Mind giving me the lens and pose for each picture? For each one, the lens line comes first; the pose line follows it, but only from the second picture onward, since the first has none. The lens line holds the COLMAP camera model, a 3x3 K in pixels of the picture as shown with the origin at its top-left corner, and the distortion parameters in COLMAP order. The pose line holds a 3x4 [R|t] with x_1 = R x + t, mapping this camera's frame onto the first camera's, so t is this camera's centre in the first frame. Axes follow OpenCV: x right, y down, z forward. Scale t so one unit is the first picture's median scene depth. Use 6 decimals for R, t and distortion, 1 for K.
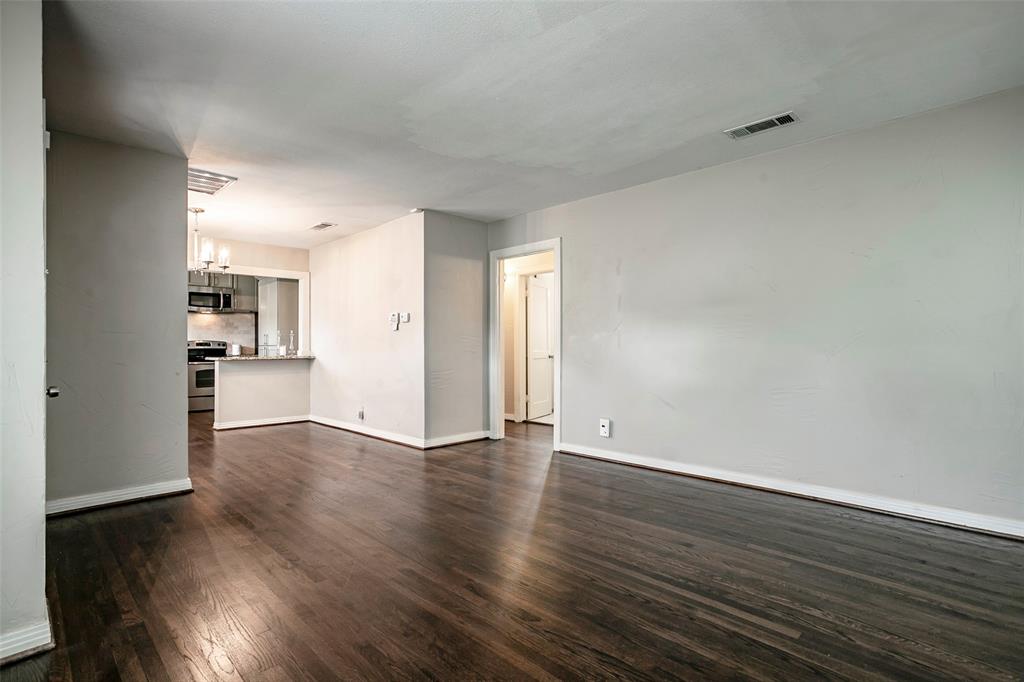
lens RADIAL K [[500.6, 0, 474.4], [0, 500.6, 339.9], [0, 0, 1]] dist [-0.026372, 0.000215]
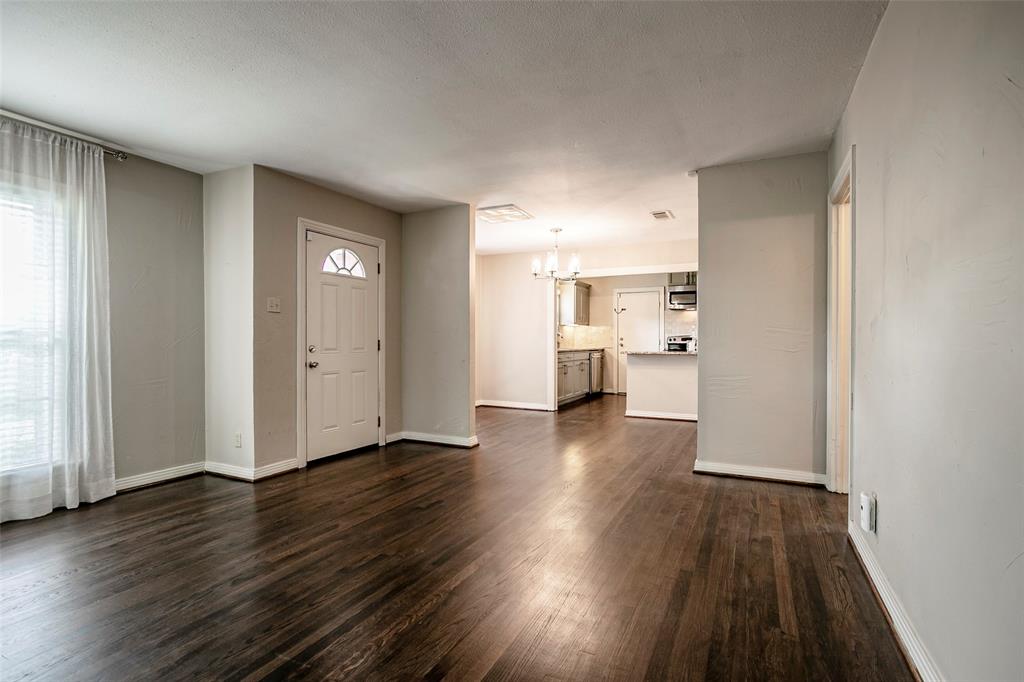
lens RADIAL K [[487.7, 0, 512.0], [0, 487.7, 341.0], [0, 0, 1]] dist [-0.025468, 0.001493]
pose [[0.355863, 0.005378, -0.934523, 0.315553], [0.007259, 0.999937, 0.008519, 0.000740], [0.934510, -0.009815, 0.355802, 0.277391]]
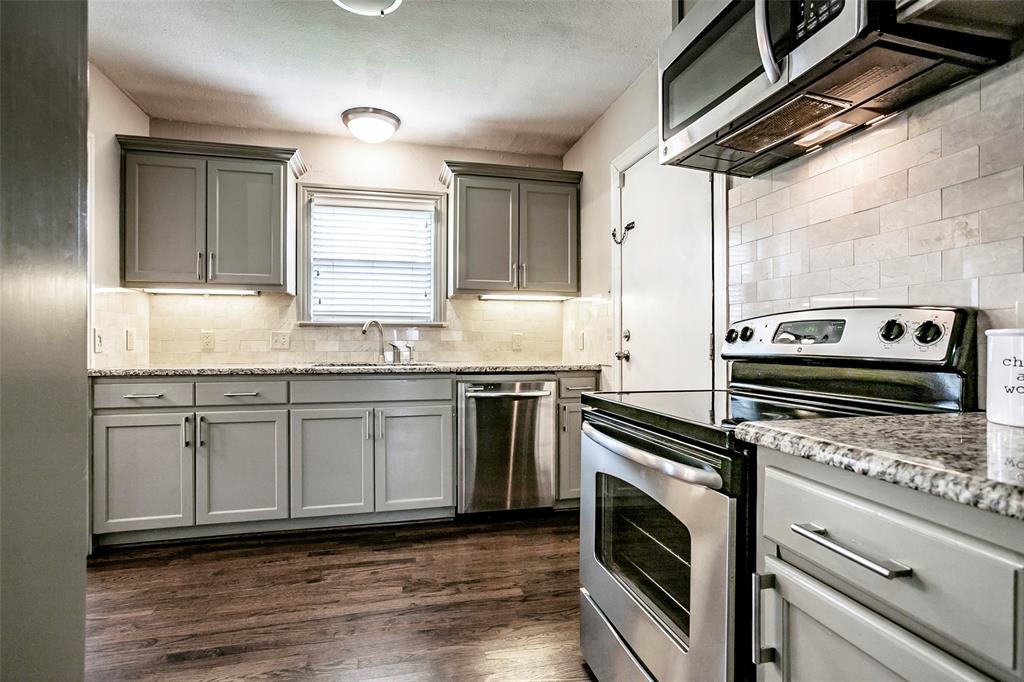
lens RADIAL K [[494.5, 0, 512.0], [0, 494.5, 341.0], [0, 0, 1]] dist [0.000617, 0.000020]
pose [[-0.479783, 0.001464, -0.877386, -0.363905], [0.010822, 0.999932, -0.004249, 0.012445], [0.877320, -0.011533, -0.479766, 1.031022]]
